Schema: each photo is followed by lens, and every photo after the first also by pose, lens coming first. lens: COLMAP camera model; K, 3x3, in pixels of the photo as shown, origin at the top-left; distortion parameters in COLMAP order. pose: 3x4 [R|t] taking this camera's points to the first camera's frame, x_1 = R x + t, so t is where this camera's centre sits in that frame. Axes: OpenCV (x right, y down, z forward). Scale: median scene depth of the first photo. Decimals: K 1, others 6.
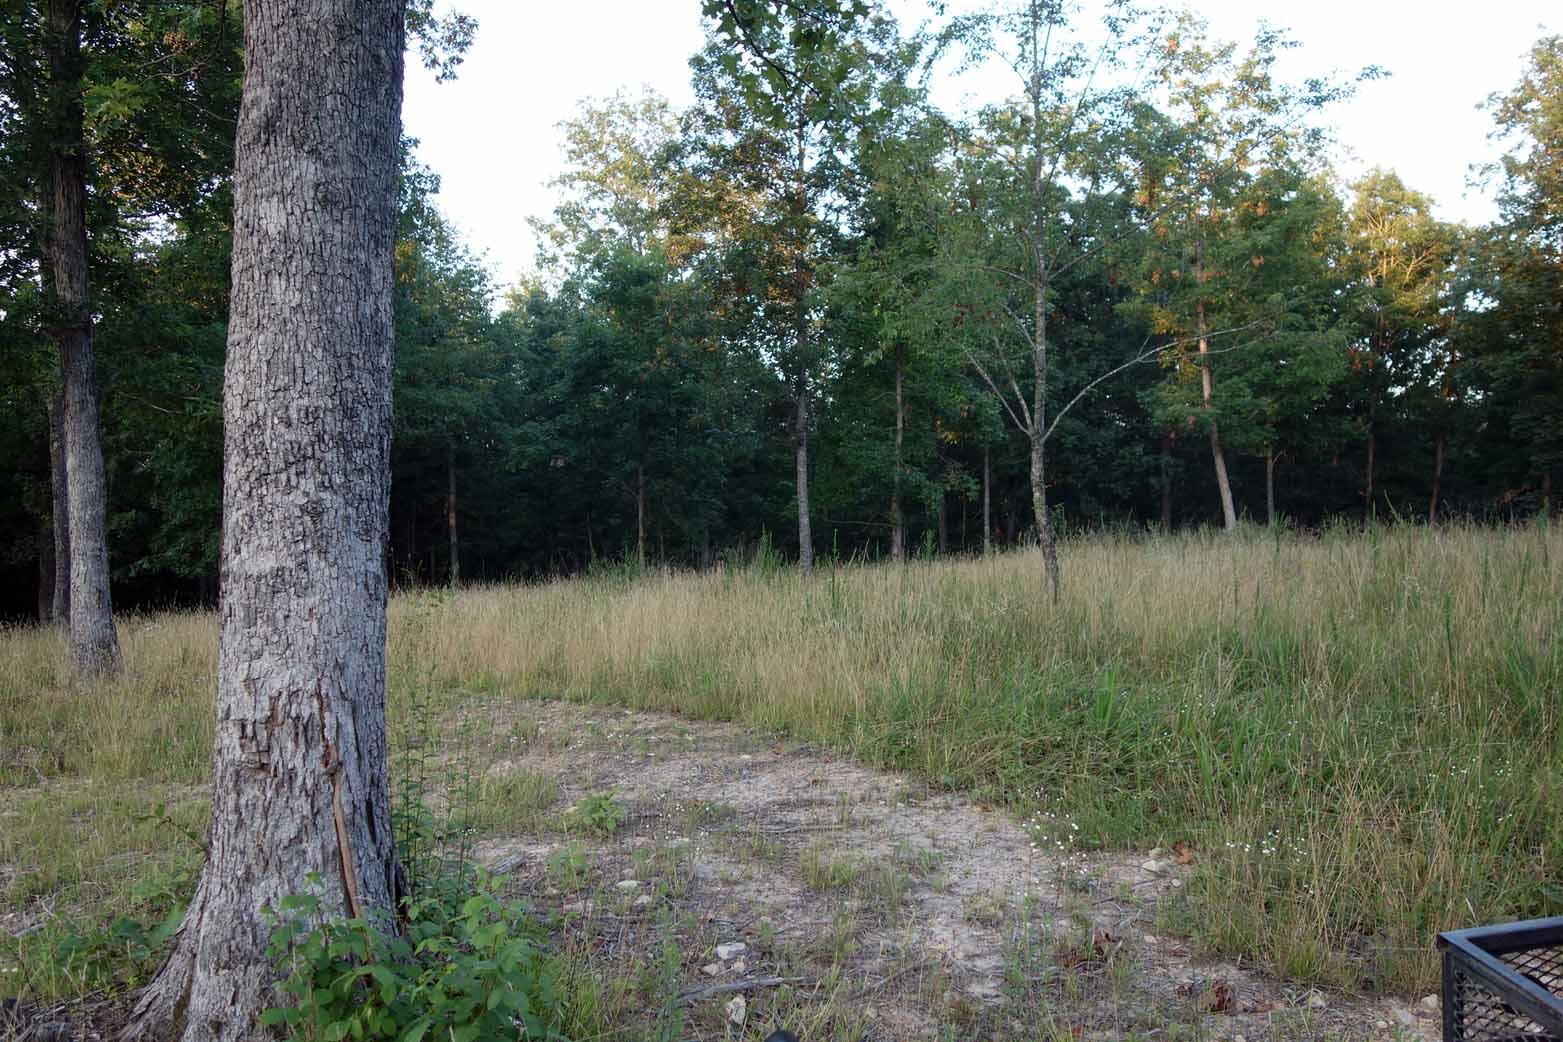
lens RADIAL K [[1250.2, 0, 776.8], [0, 1250.2, 520.3], [0, 0, 1]] dist [-0.000470, -0.013550]
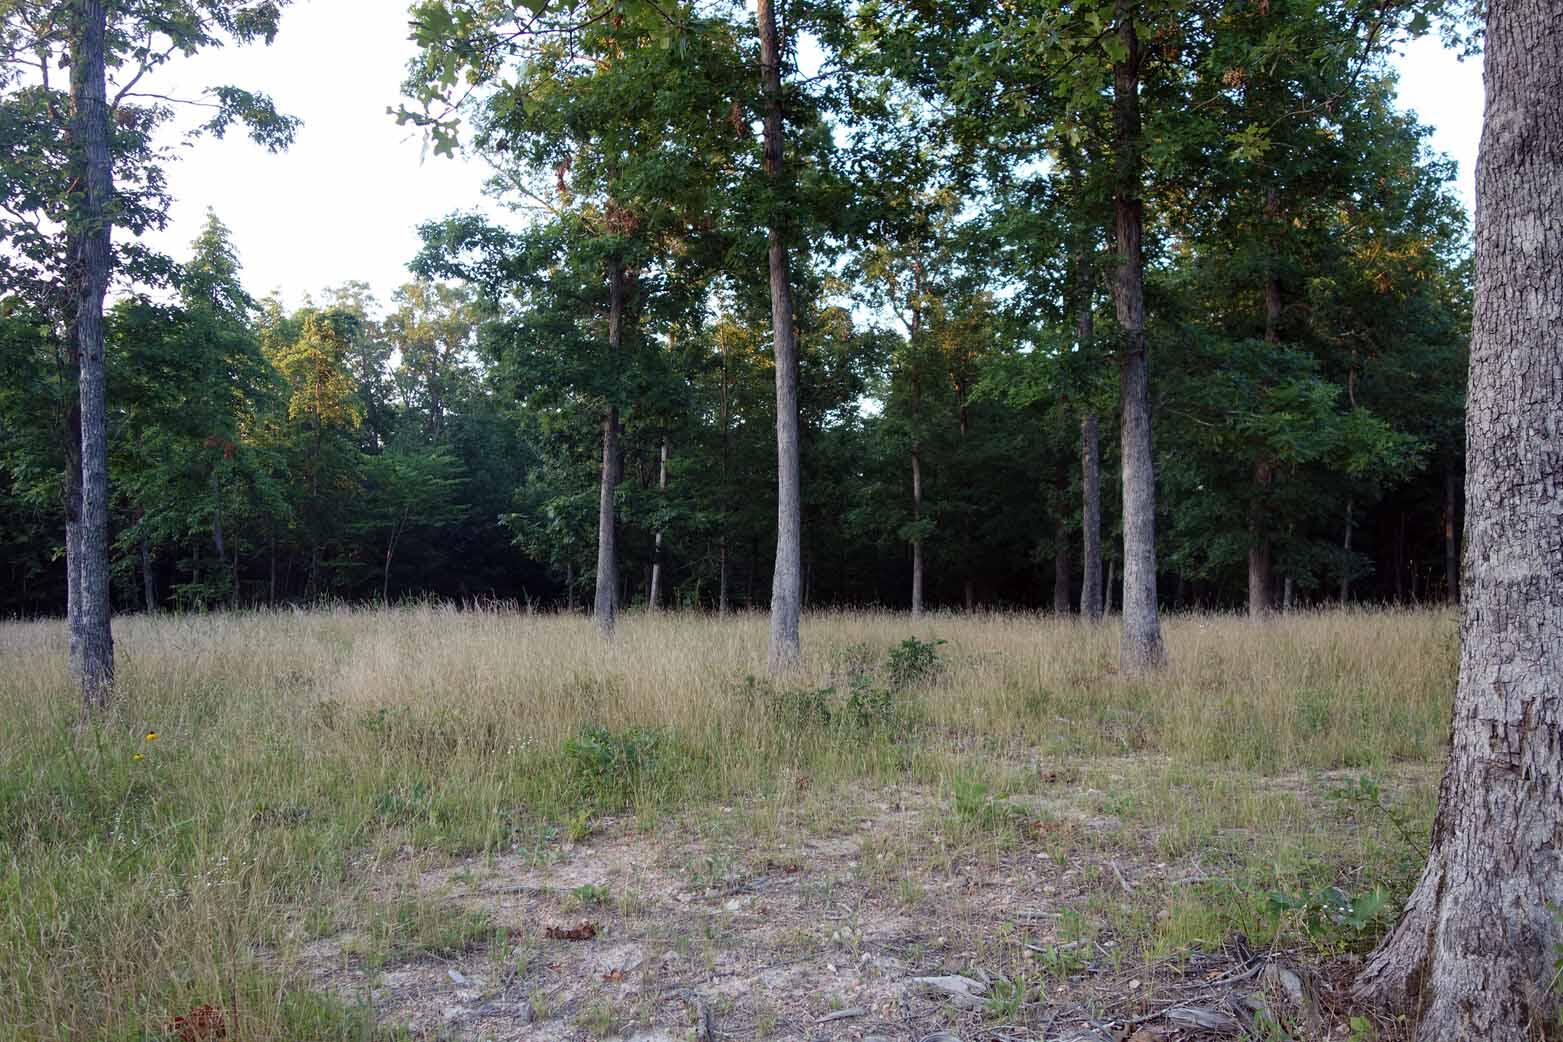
lens RADIAL K [[1250.2, 0, 776.8], [0, 1250.2, 520.3], [0, 0, 1]] dist [-0.000470, -0.013550]
pose [[0.745249, 0.017987, -0.666543, -0.178875], [-0.022538, 0.999744, 0.001779, 0.004352], [0.666405, 0.013697, 0.745464, -0.174972]]
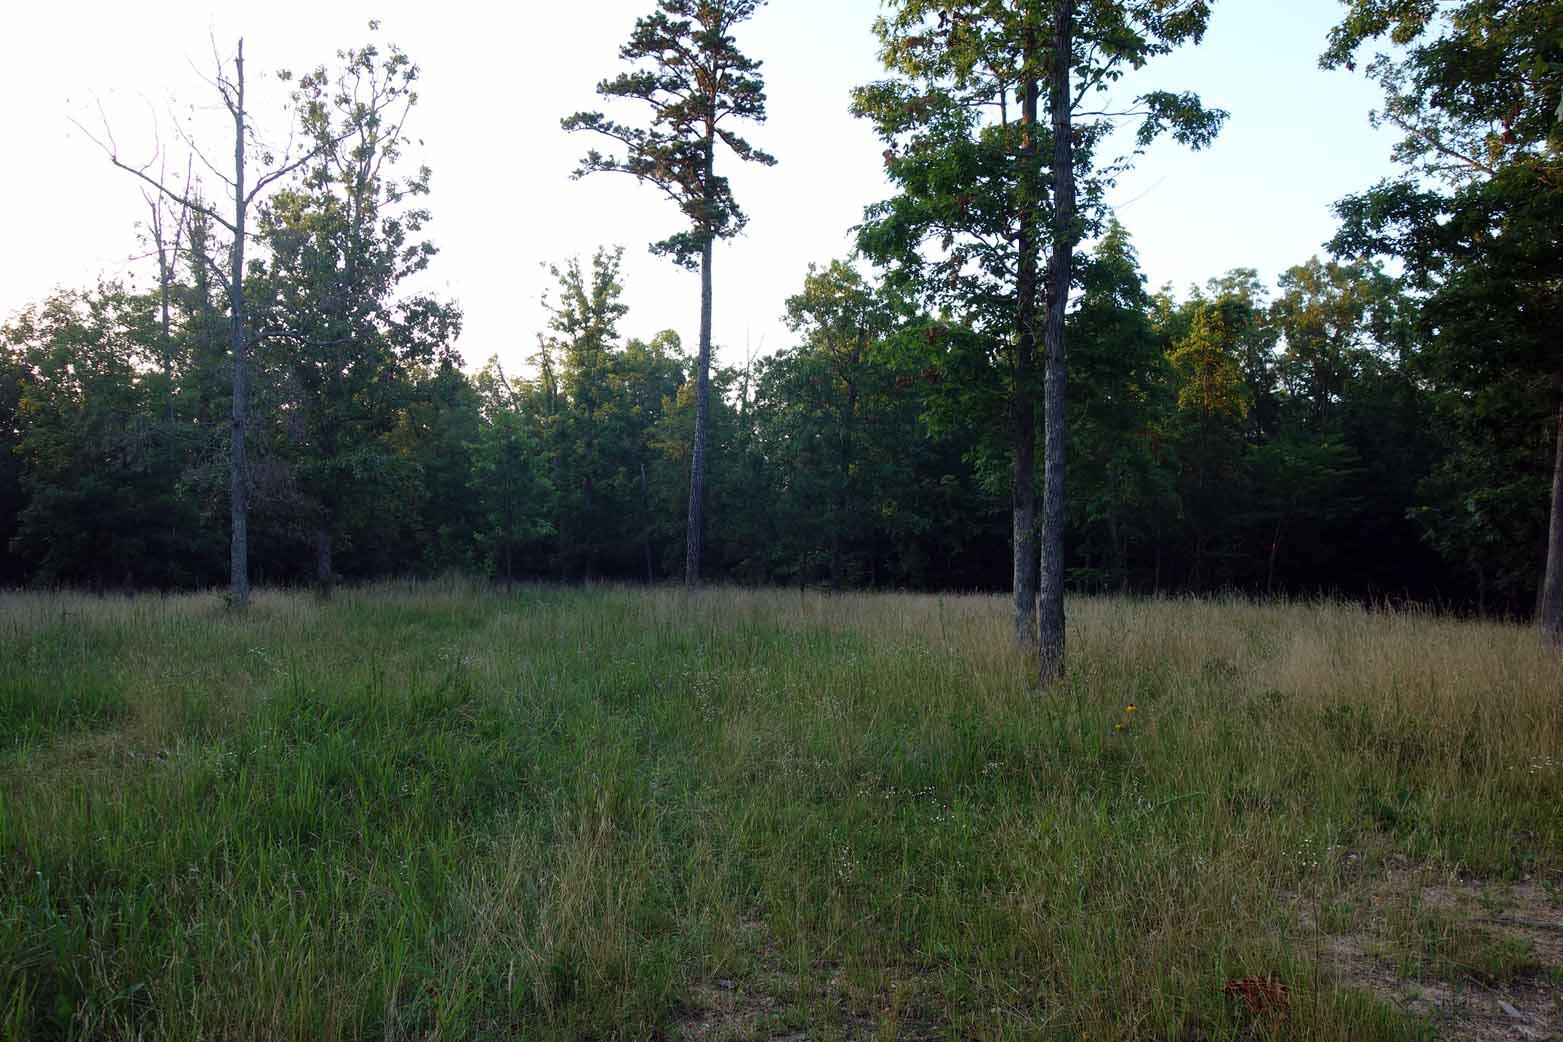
lens RADIAL K [[1250.2, 0, 776.8], [0, 1250.2, 520.3], [0, 0, 1]] dist [-0.000470, -0.013550]
pose [[0.173117, 0.033577, -0.984329, -0.254975], [-0.033432, 0.999043, 0.028199, 0.013976], [0.984334, 0.028026, 0.174074, -0.330099]]
